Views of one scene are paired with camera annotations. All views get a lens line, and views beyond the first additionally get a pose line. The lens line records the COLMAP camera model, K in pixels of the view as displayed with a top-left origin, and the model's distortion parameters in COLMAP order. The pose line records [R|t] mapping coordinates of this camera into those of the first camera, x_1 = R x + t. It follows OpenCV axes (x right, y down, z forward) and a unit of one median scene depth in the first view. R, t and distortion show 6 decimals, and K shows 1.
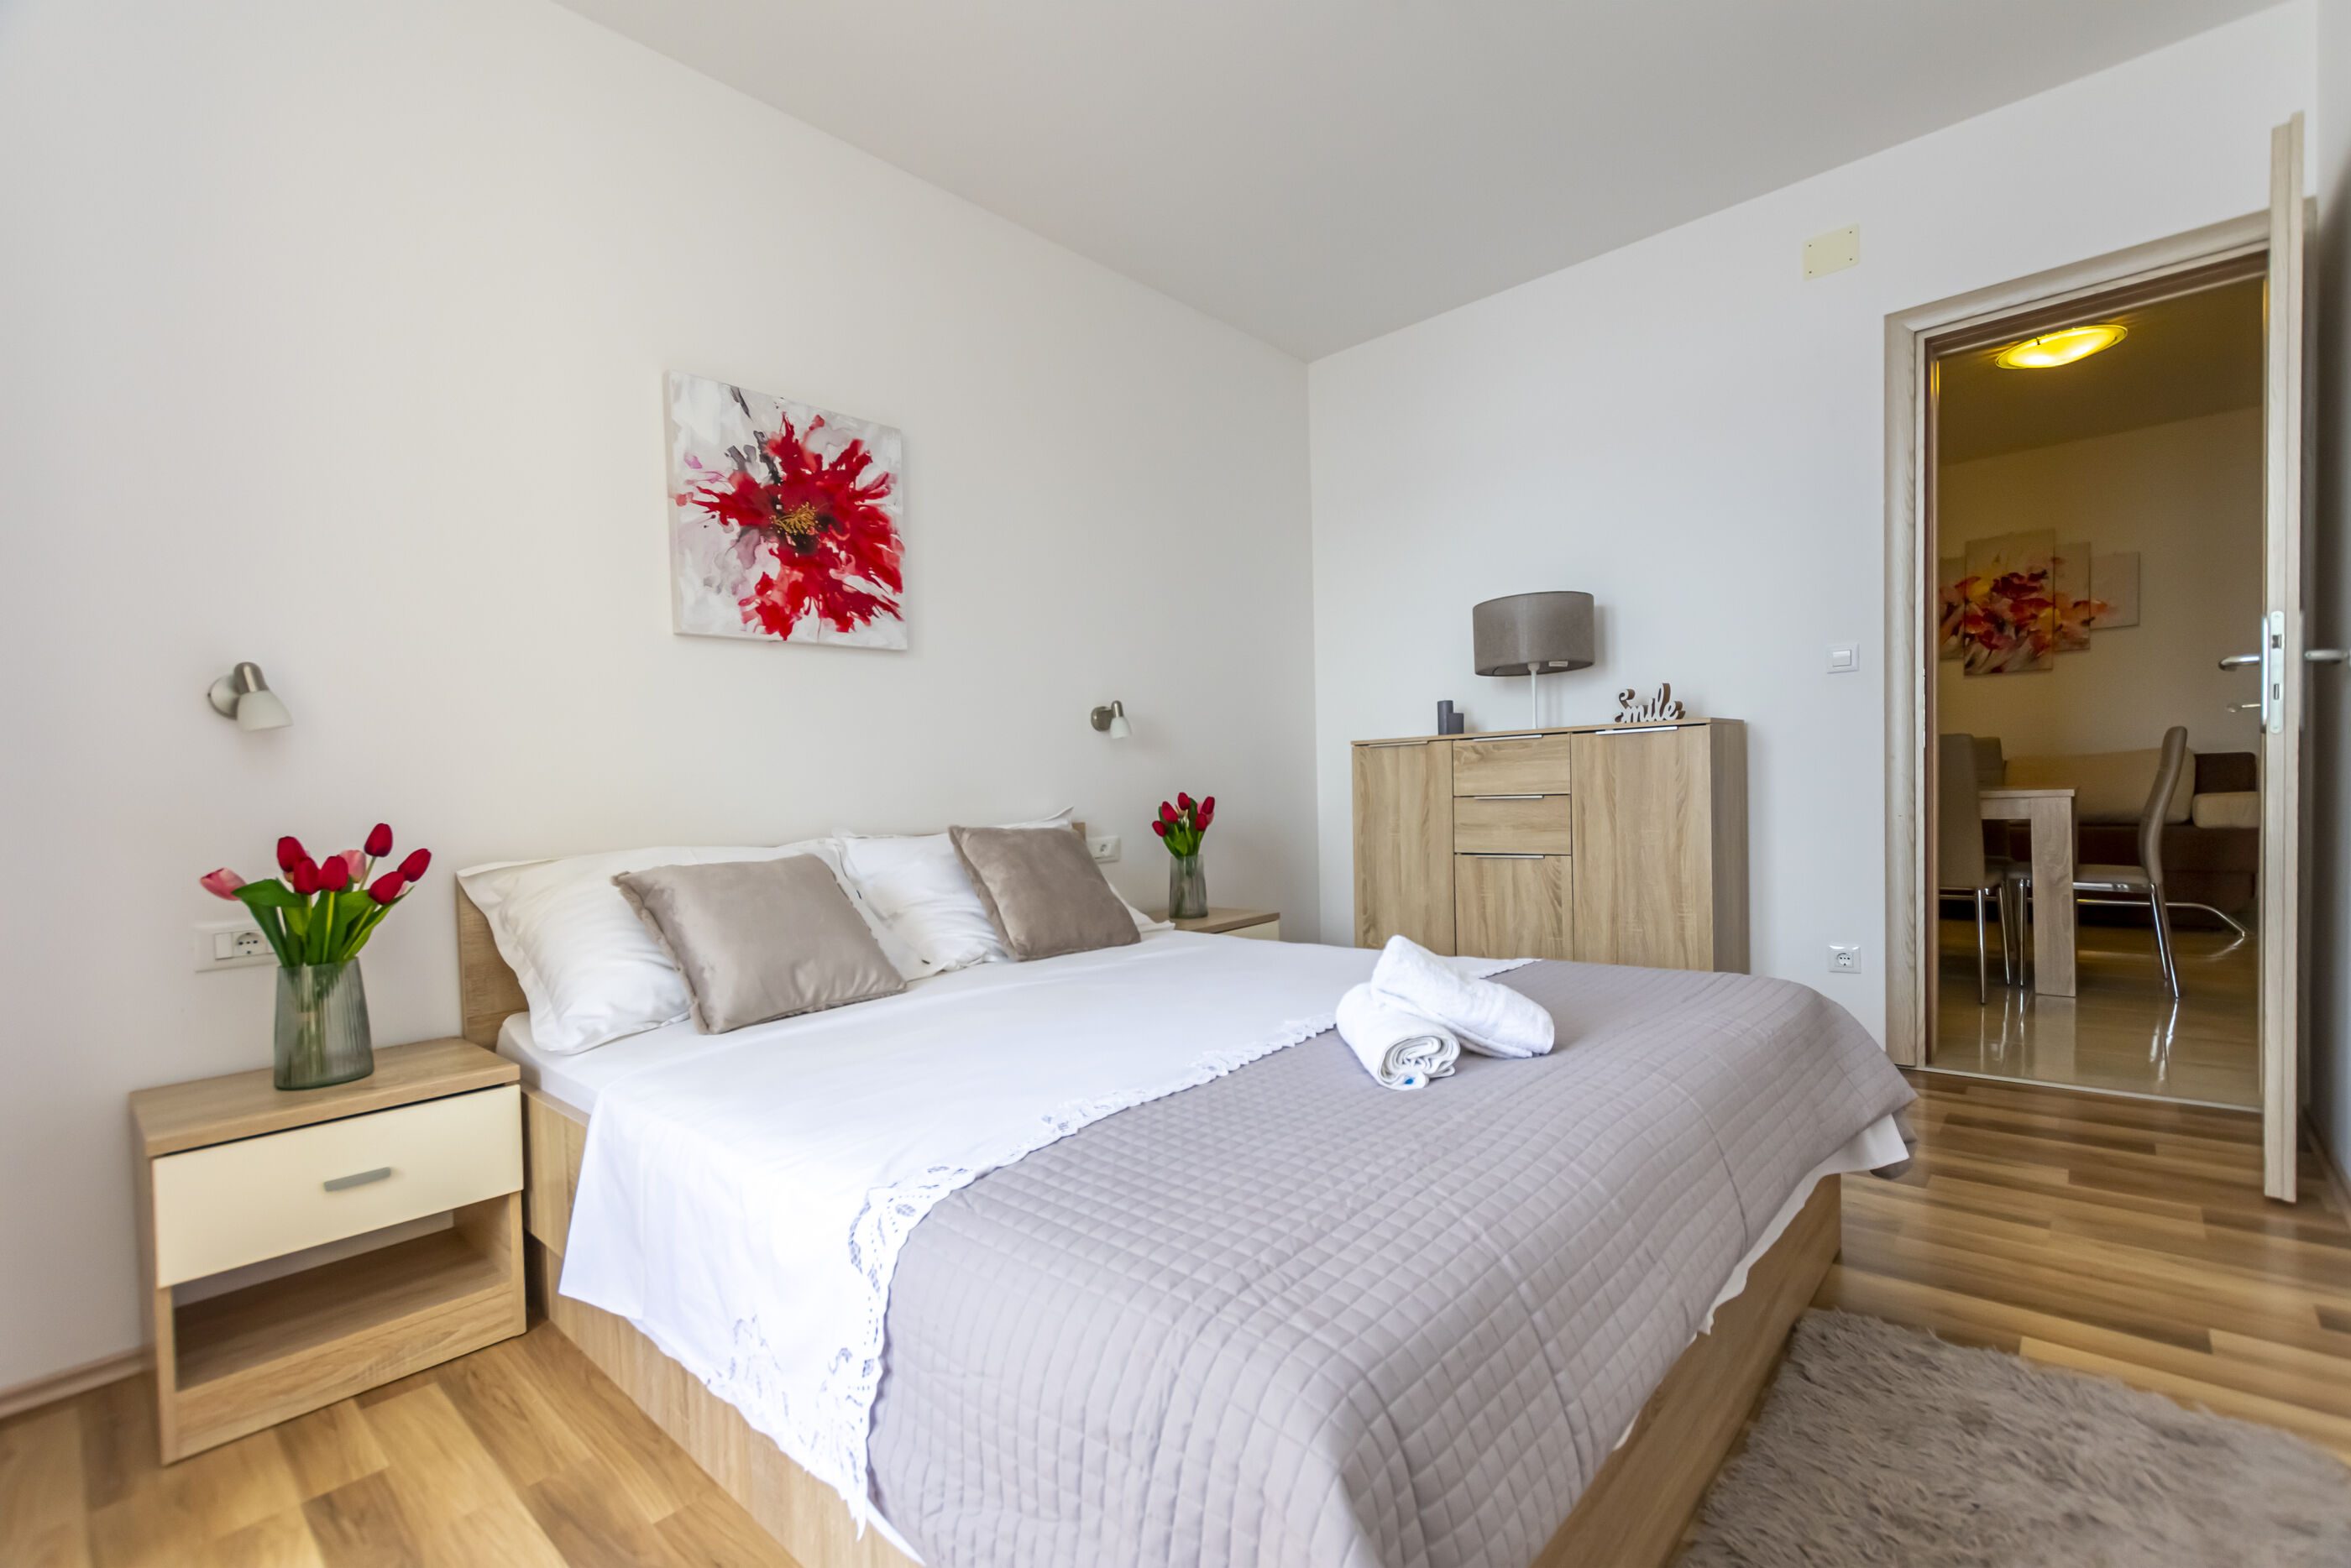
lens RADIAL K [[1018.3, 0, 1172.8], [0, 1018.3, 789.9], [0, 0, 1]] dist [0.004550, 0.000671]
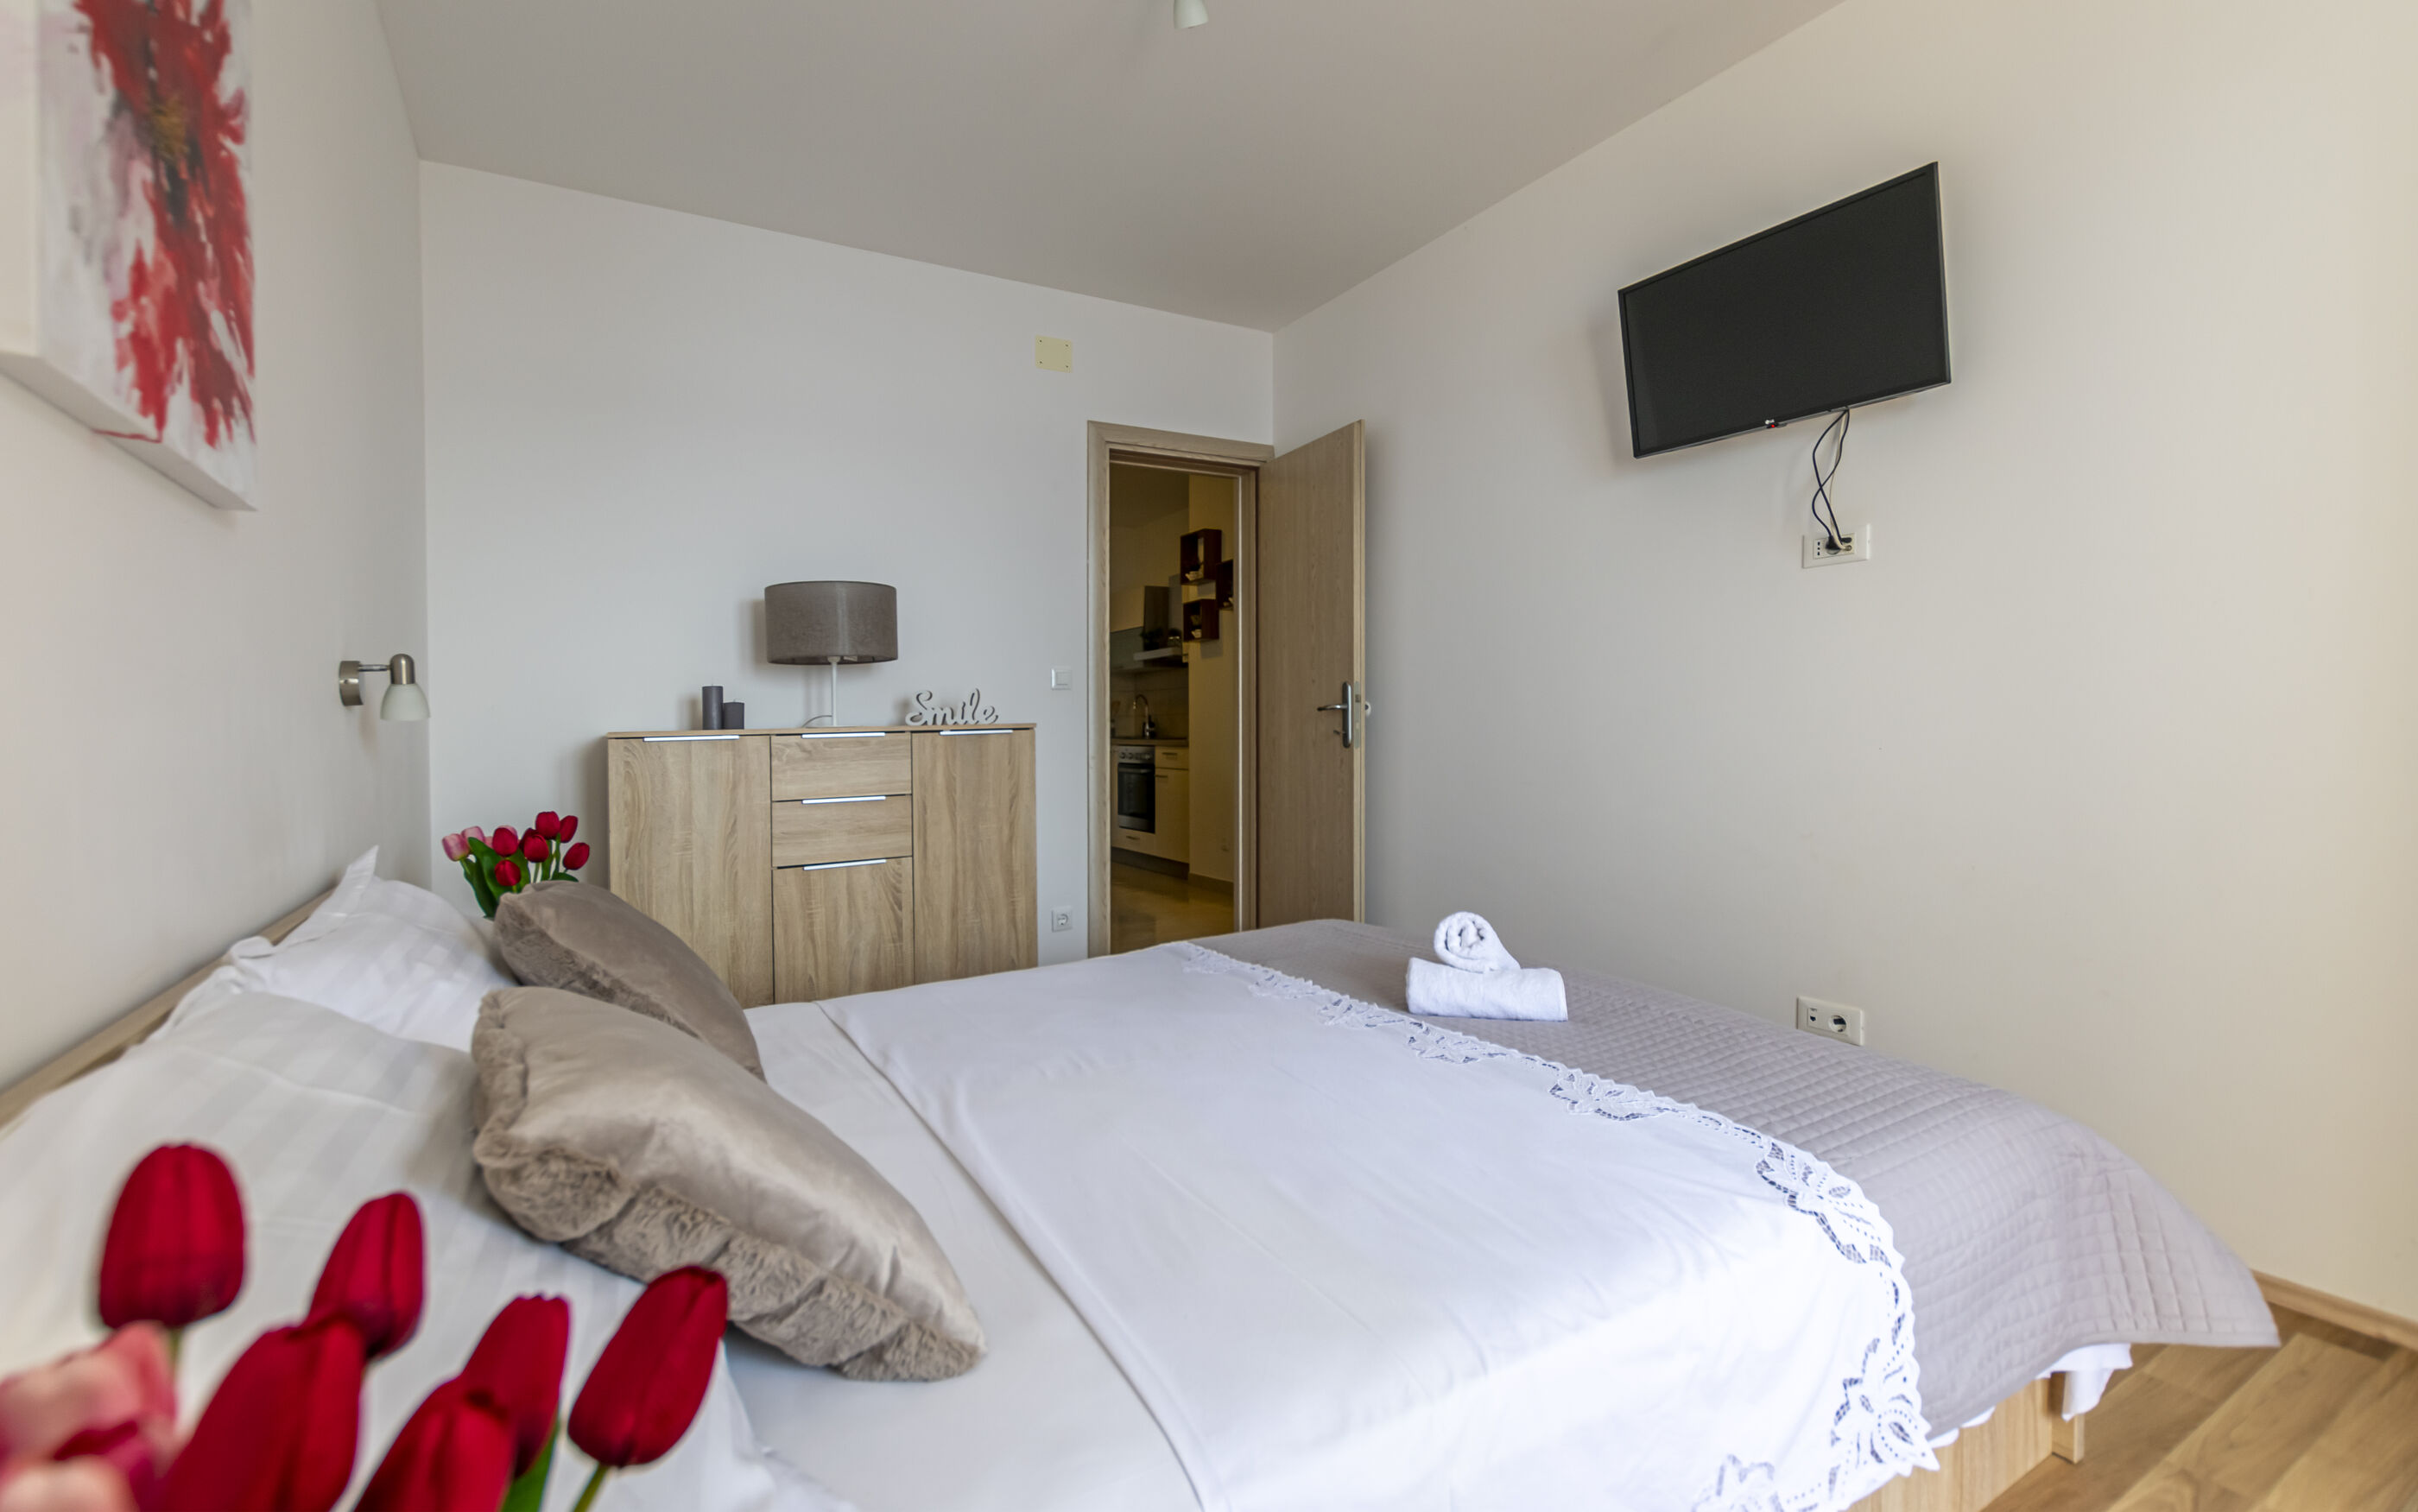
lens RADIAL K [[1059.4, 0, 1210.4], [0, 1059.4, 751.7], [0, 0, 1]] dist [0.002912, 0.000254]
pose [[0.291439, 0.006104, 0.956570, -0.605493], [0.018041, 0.999767, -0.011876, -0.023208], [-0.956419, 0.020719, 0.291261, 0.506259]]
